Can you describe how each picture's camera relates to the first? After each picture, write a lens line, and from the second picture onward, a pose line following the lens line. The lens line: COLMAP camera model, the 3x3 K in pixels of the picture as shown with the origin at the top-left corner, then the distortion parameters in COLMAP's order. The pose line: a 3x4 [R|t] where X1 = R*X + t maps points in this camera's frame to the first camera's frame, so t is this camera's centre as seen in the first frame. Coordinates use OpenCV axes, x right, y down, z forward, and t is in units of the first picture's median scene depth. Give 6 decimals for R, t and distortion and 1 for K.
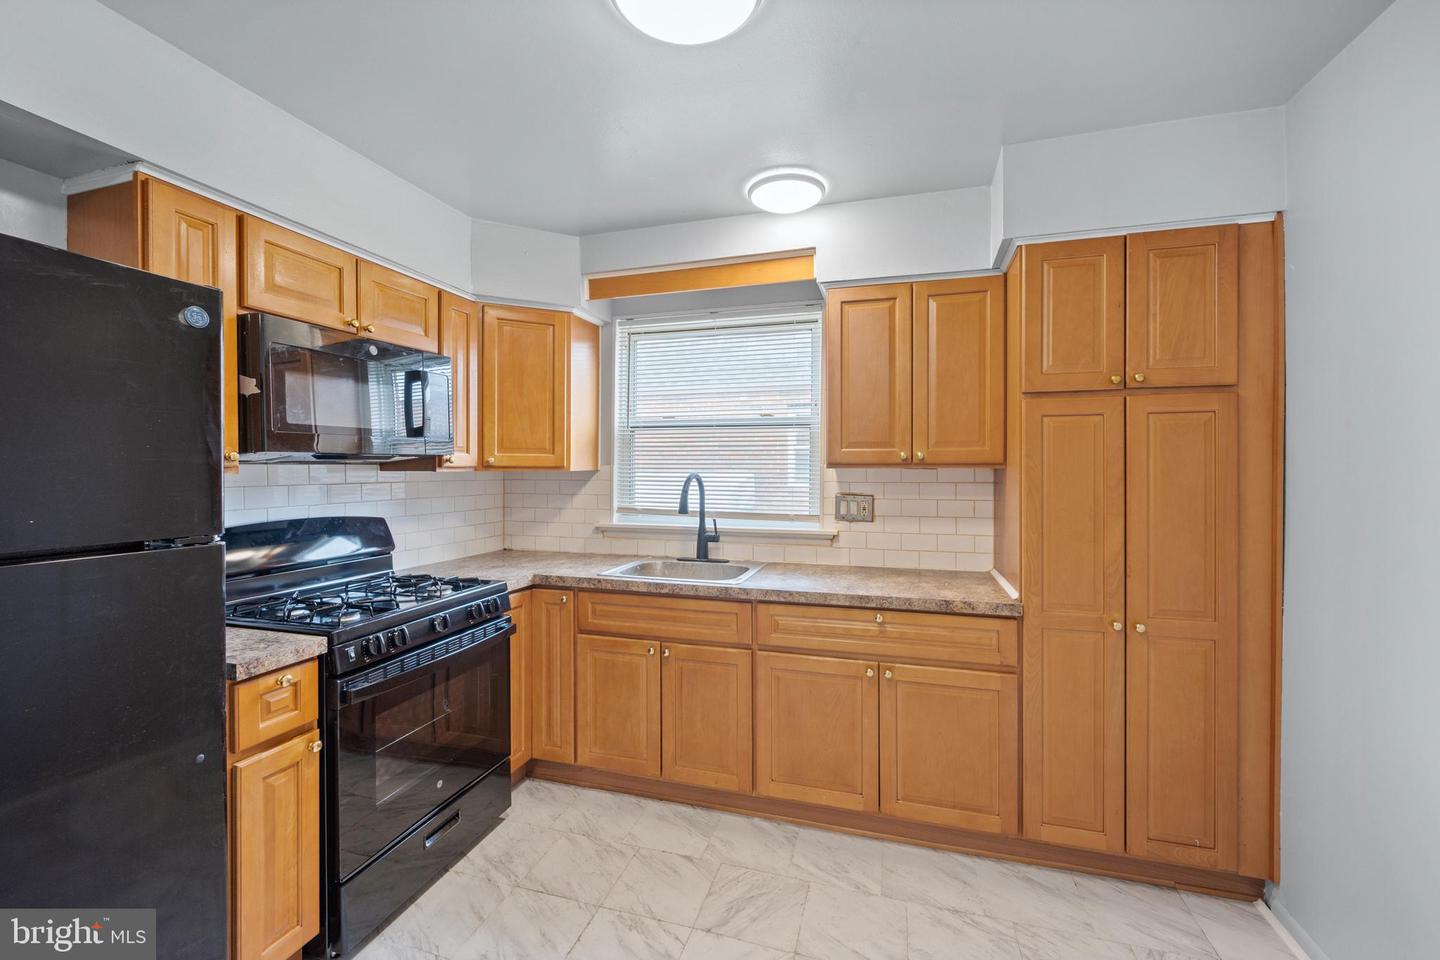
lens RADIAL K [[599.2, 0, 726.0], [0, 599.2, 468.8], [0, 0, 1]] dist [-0.001155, -0.000415]
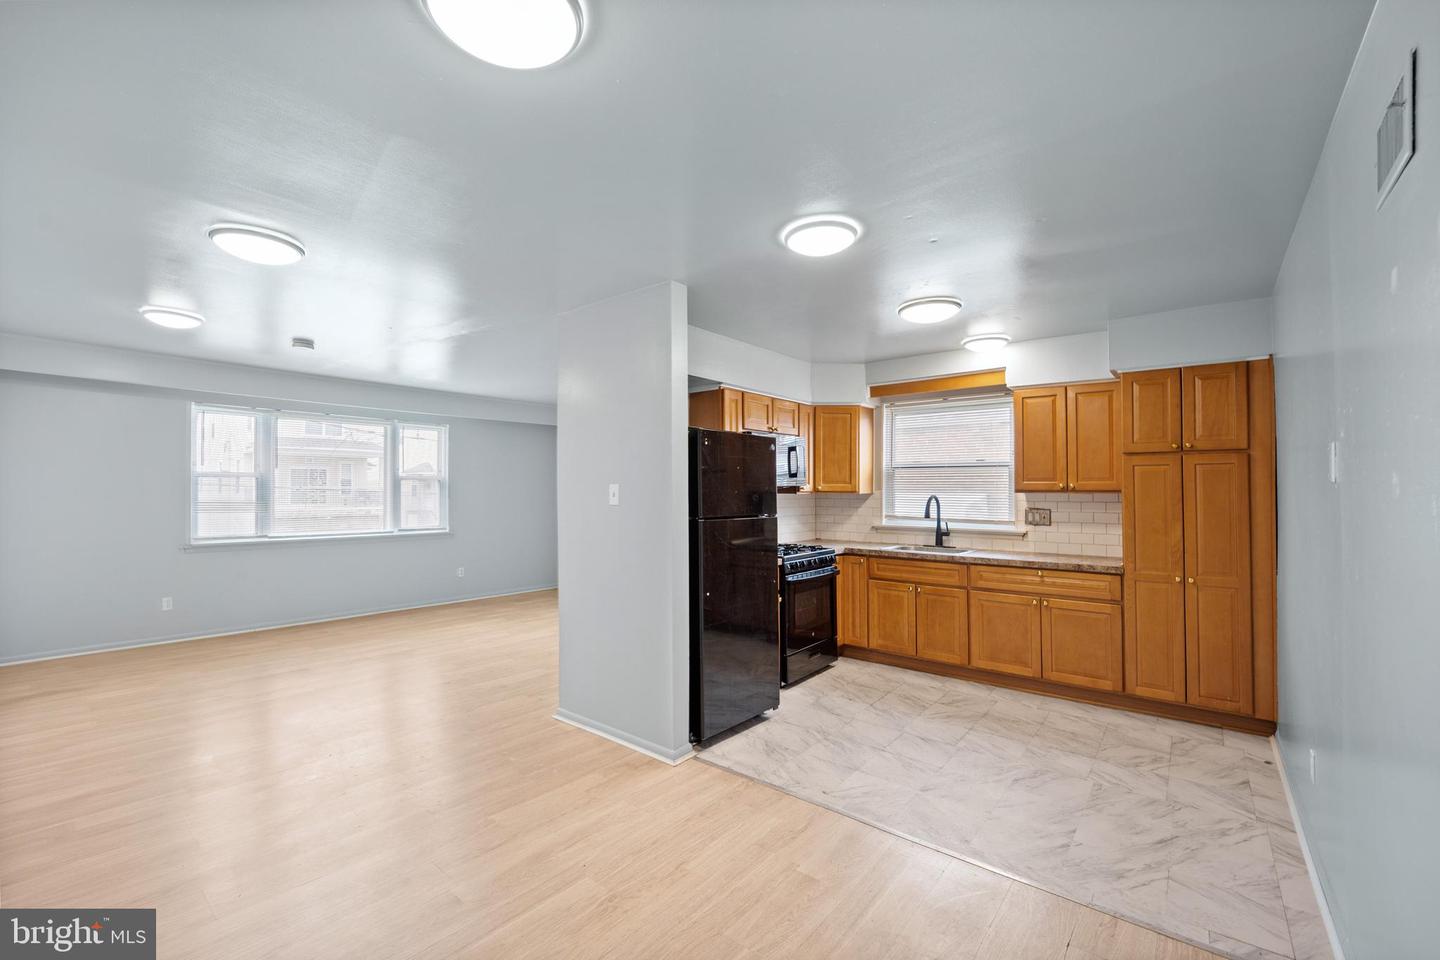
lens RADIAL K [[610.9, 0, 701.8], [0, 610.9, 470.2], [0, 0, 1]] dist [-0.000623, -0.000306]
pose [[0.915615, -0.010963, -0.401906, 0.052243], [-0.002226, 0.999475, -0.032333, -0.008081], [0.402049, 0.030499, 0.915110, -1.055549]]
